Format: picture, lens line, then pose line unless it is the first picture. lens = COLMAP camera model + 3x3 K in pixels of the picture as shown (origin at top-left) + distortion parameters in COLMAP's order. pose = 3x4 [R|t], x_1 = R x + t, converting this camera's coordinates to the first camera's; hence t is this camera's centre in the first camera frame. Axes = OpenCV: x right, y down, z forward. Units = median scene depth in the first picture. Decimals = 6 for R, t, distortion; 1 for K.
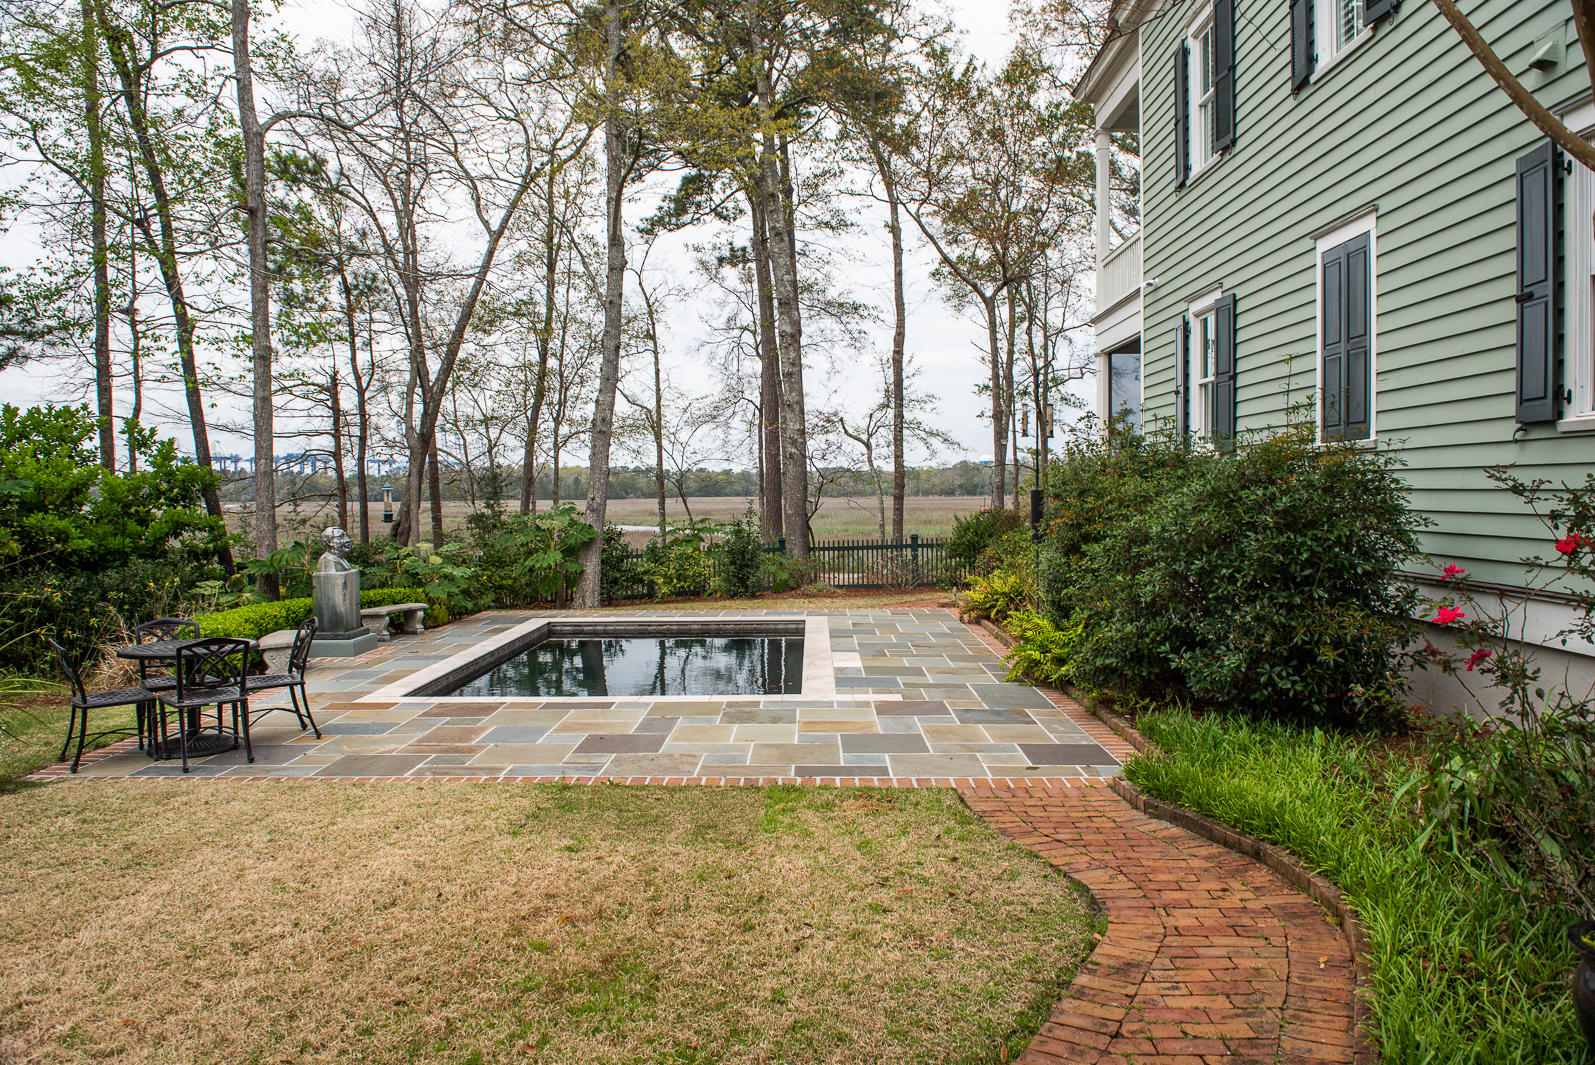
lens RADIAL K [[1090.4, 0, 792.3], [0, 1090.4, 538.9], [0, 0, 1]] dist [-0.045879, -0.004296]
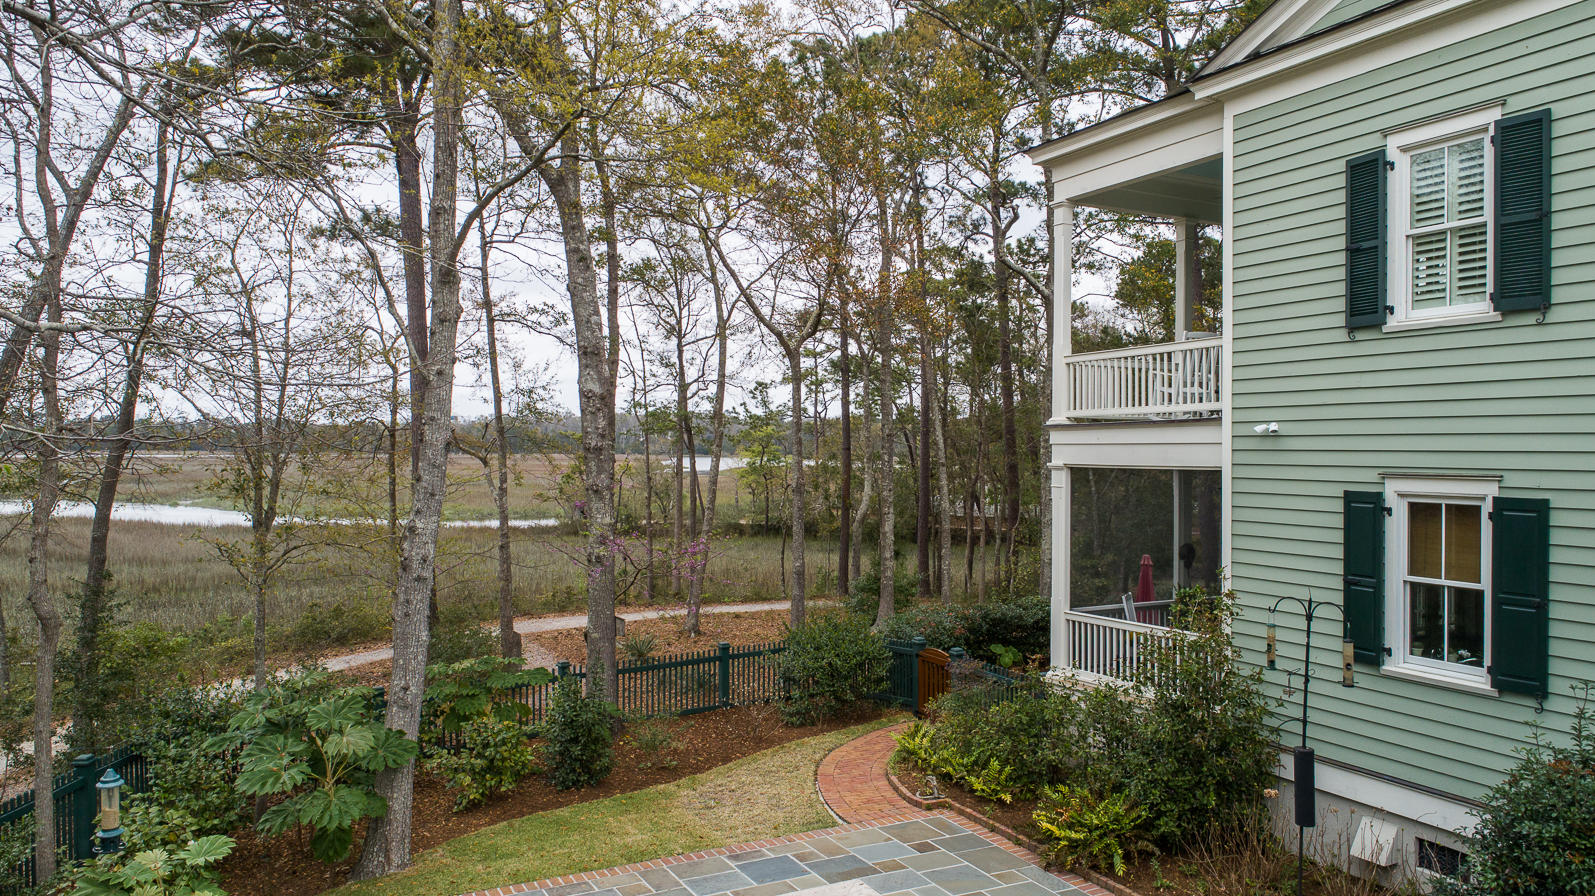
lens RADIAL K [[1081.0, 0, 801.9], [0, 1081.0, 453.2], [0, 0, 1]] dist [-0.017287, 0.013242]
pose [[0.885007, 0.015942, 0.465304, -0.296967], [0.003980, 0.999118, -0.041802, -0.157013], [-0.465560, 0.038847, 0.884163, 0.380893]]
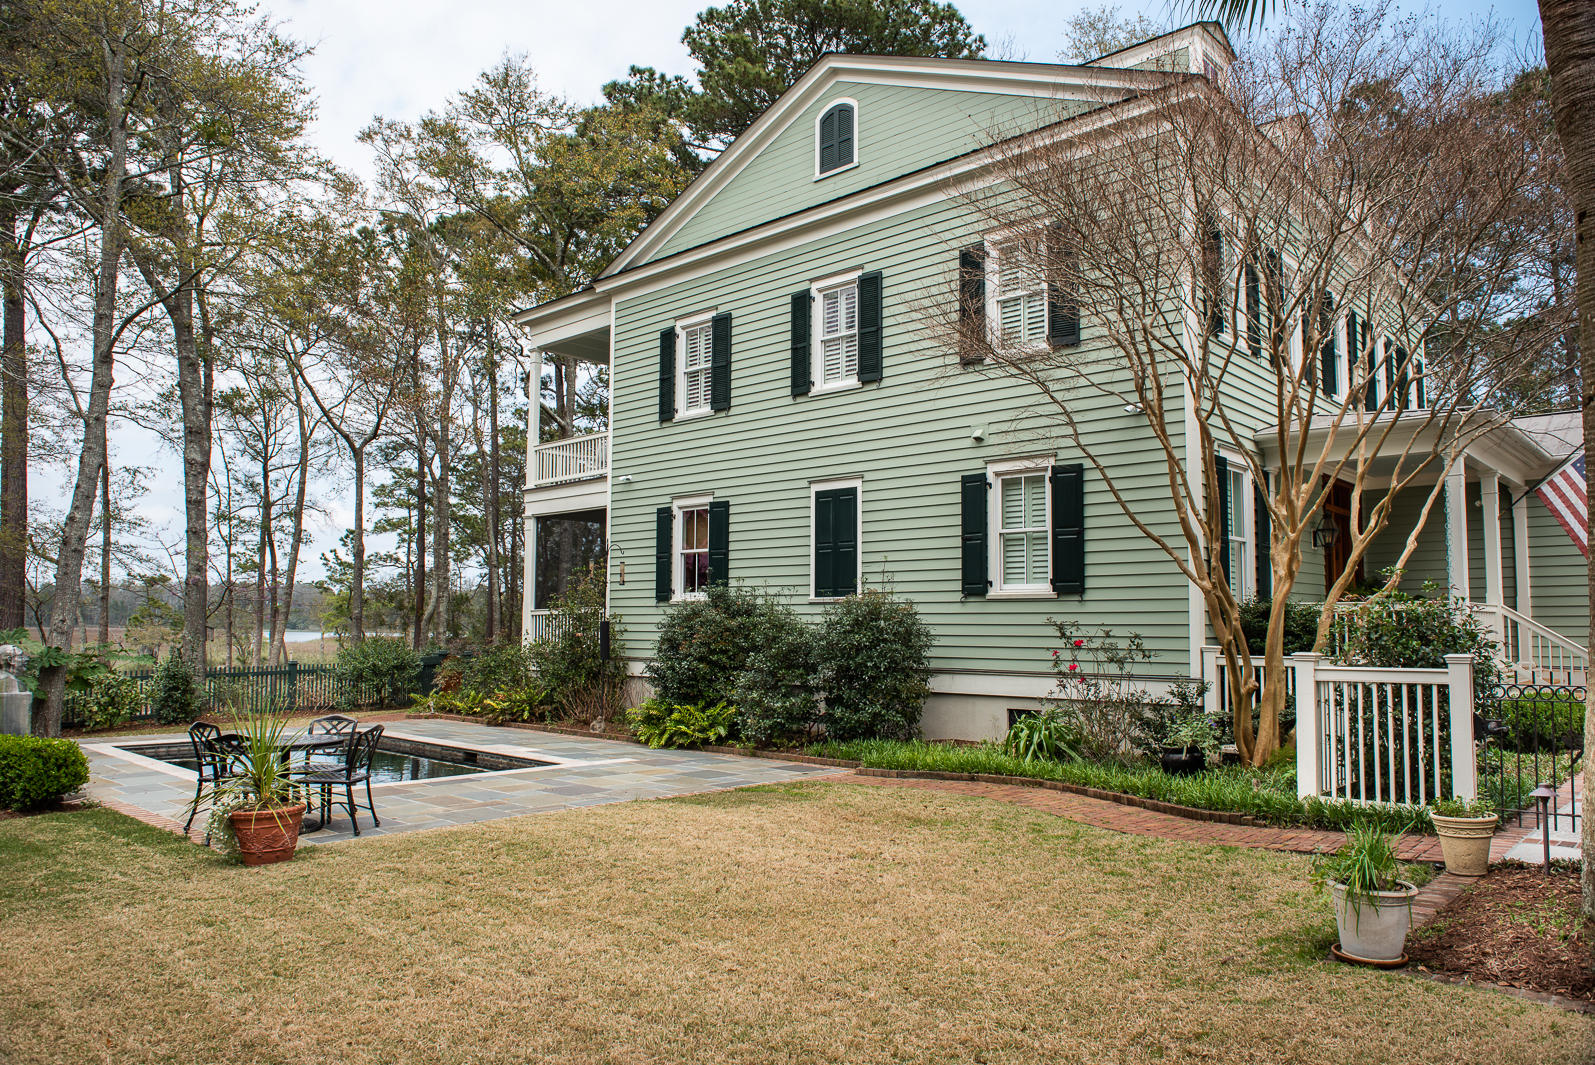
lens RADIAL K [[1090.4, 0, 798.3], [0, 1090.4, 536.9], [0, 0, 1]] dist [-0.045879, -0.004296]
pose [[0.672832, 0.074866, 0.735998, -0.481226], [0.019607, 0.992712, -0.118904, 0.014199], [-0.739536, 0.094433, 0.666460, -0.103022]]
